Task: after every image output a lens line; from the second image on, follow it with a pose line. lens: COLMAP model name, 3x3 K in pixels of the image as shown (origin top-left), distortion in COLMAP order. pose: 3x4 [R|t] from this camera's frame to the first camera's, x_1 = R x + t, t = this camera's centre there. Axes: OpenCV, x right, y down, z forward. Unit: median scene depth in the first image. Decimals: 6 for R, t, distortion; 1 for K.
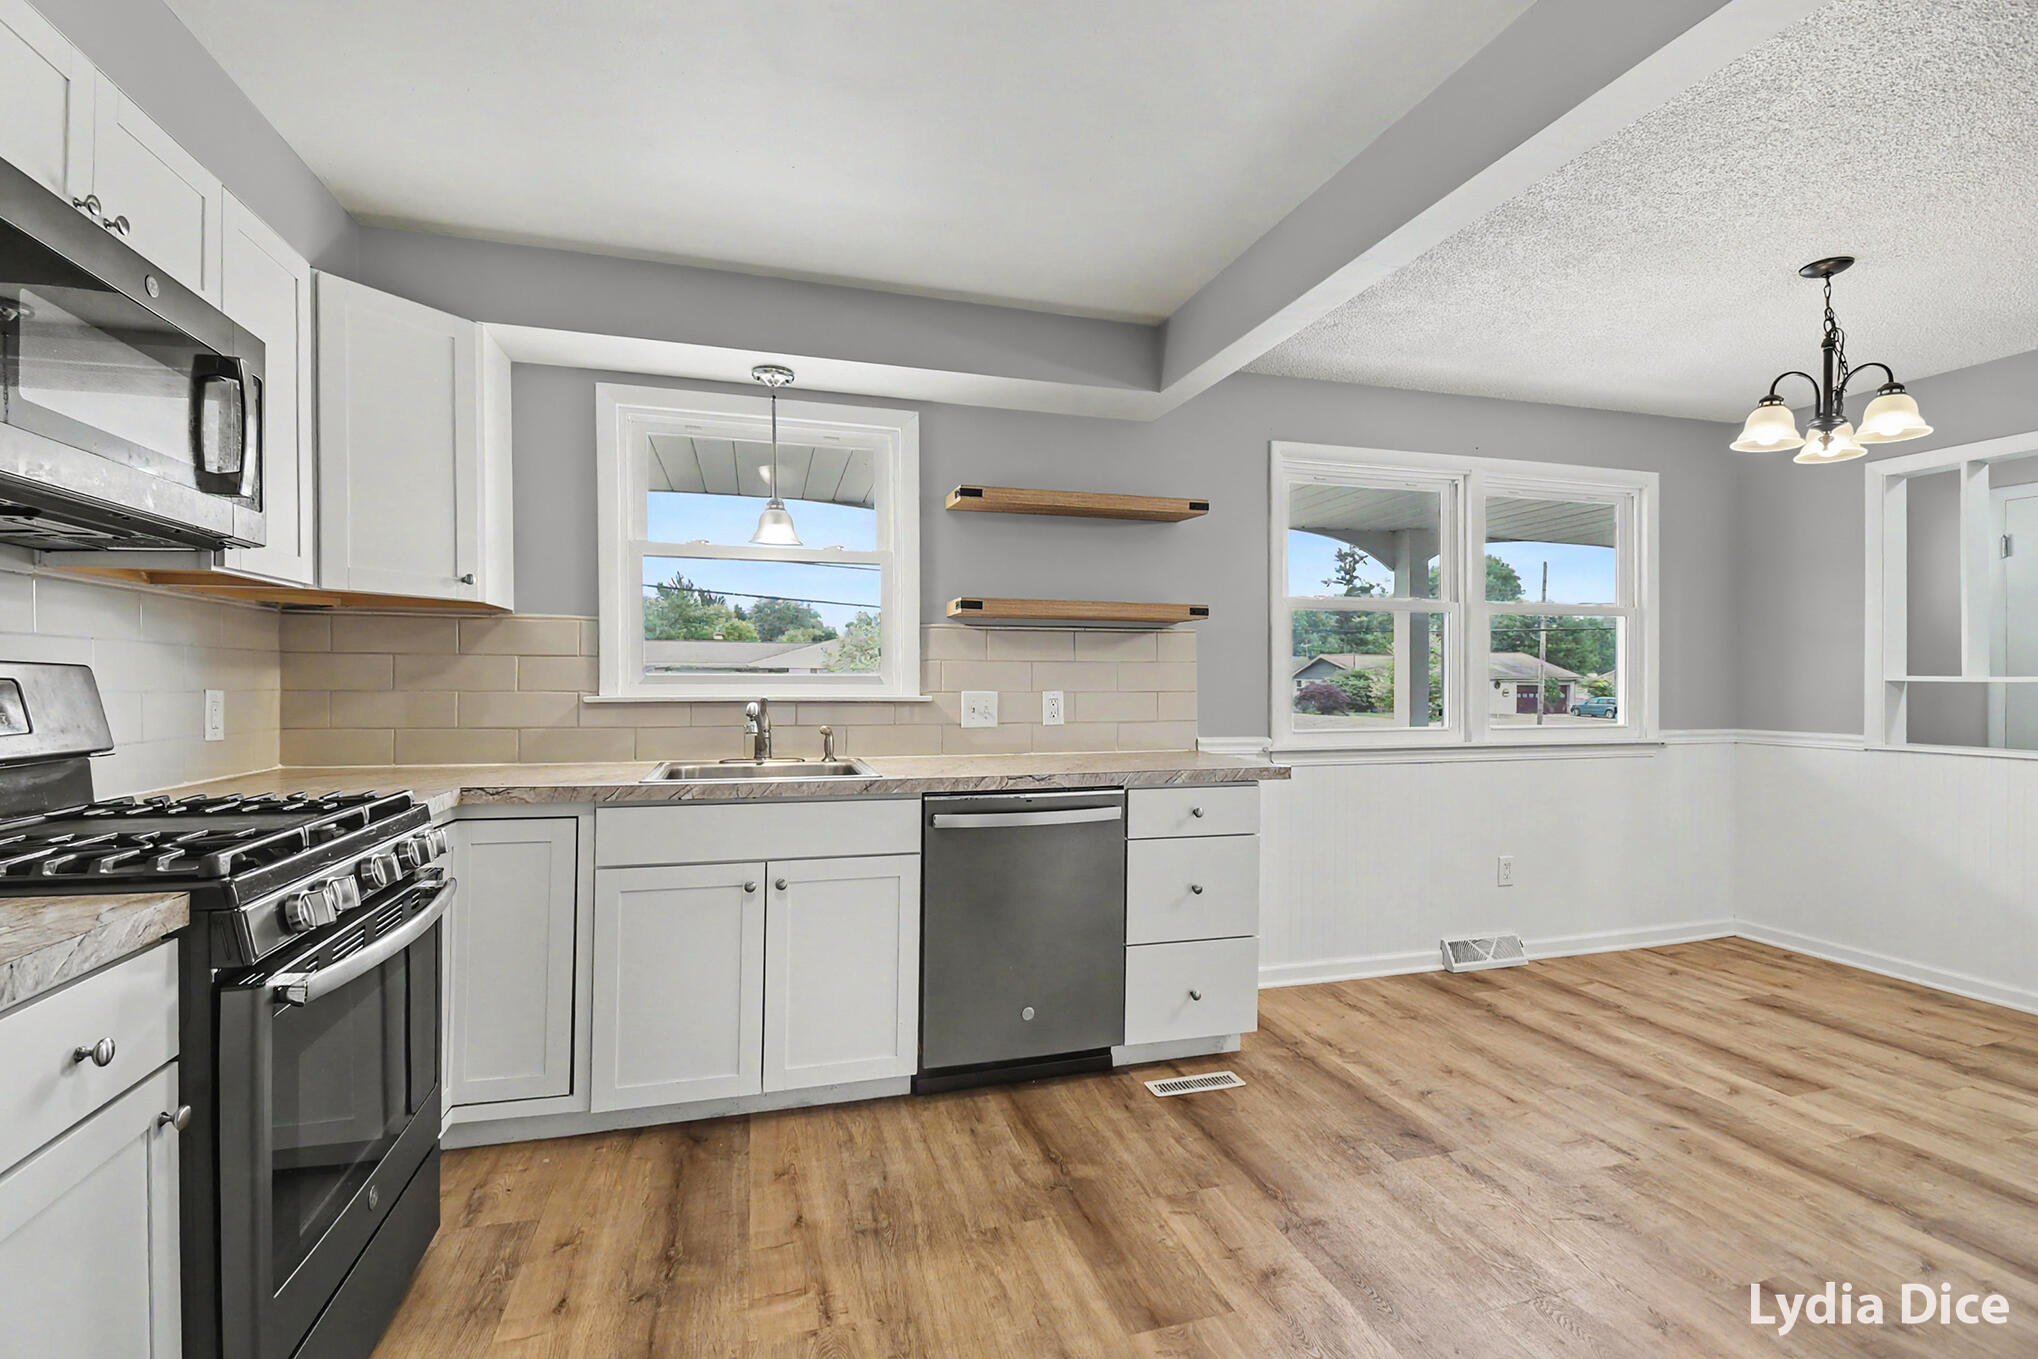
lens RADIAL K [[908.4, 0, 966.5], [0, 908.4, 684.8], [0, 0, 1]] dist [0.003988, -0.013383]
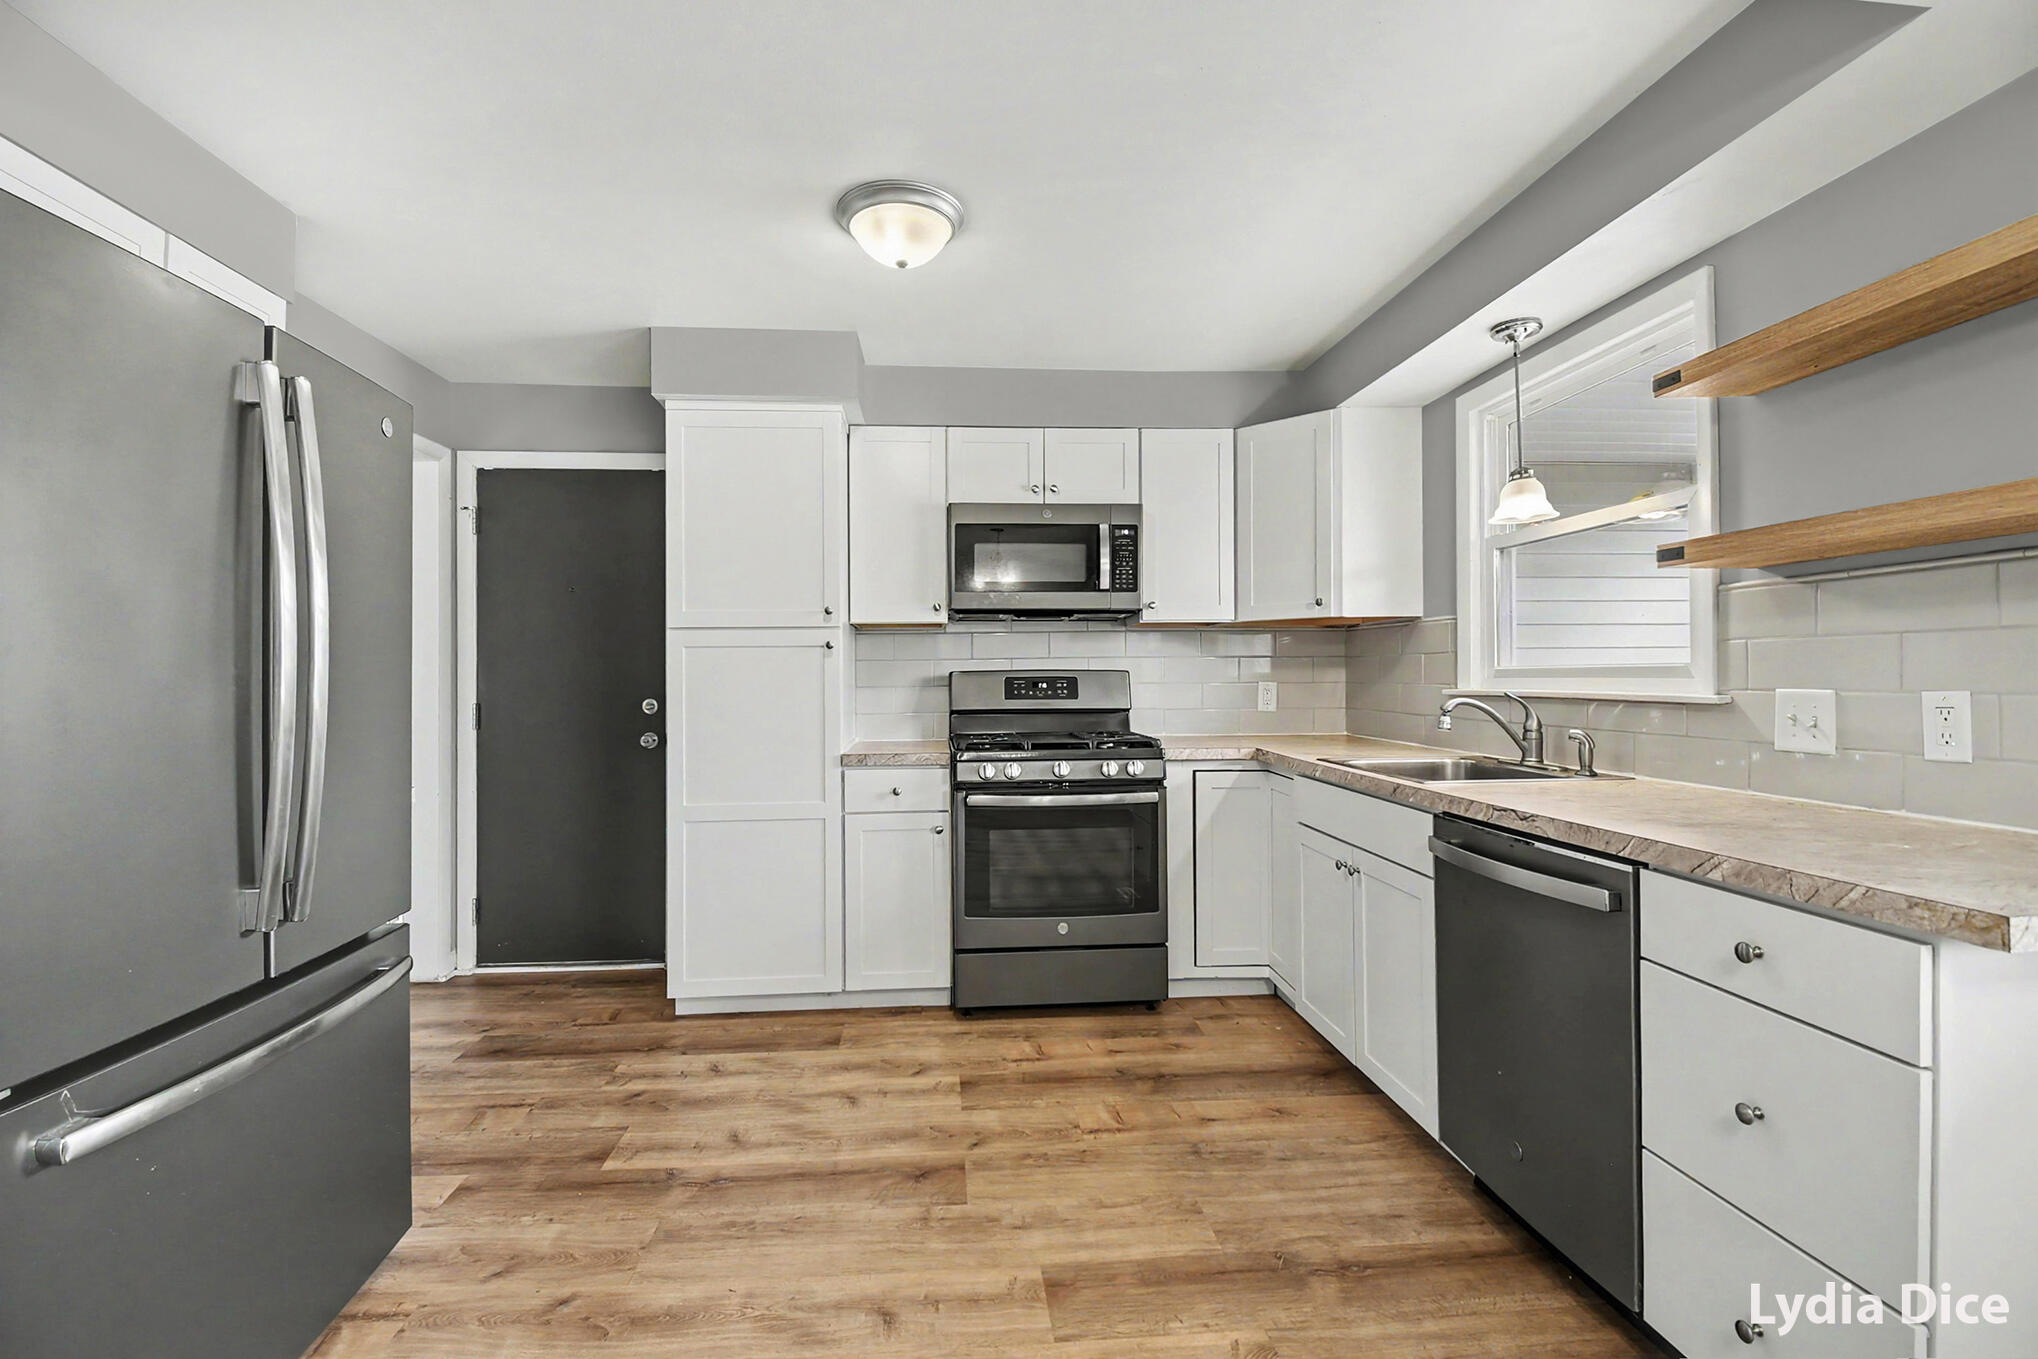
lens RADIAL K [[908.4, 0, 1033.6], [0, 908.4, 663.6], [0, 0, 1]] dist [0.003988, -0.013383]
pose [[-0.172713, -0.016319, -0.984837, 0.717033], [0.002774, 0.999851, -0.017054, -0.000835], [0.984968, -0.005677, -0.172642, 0.661799]]
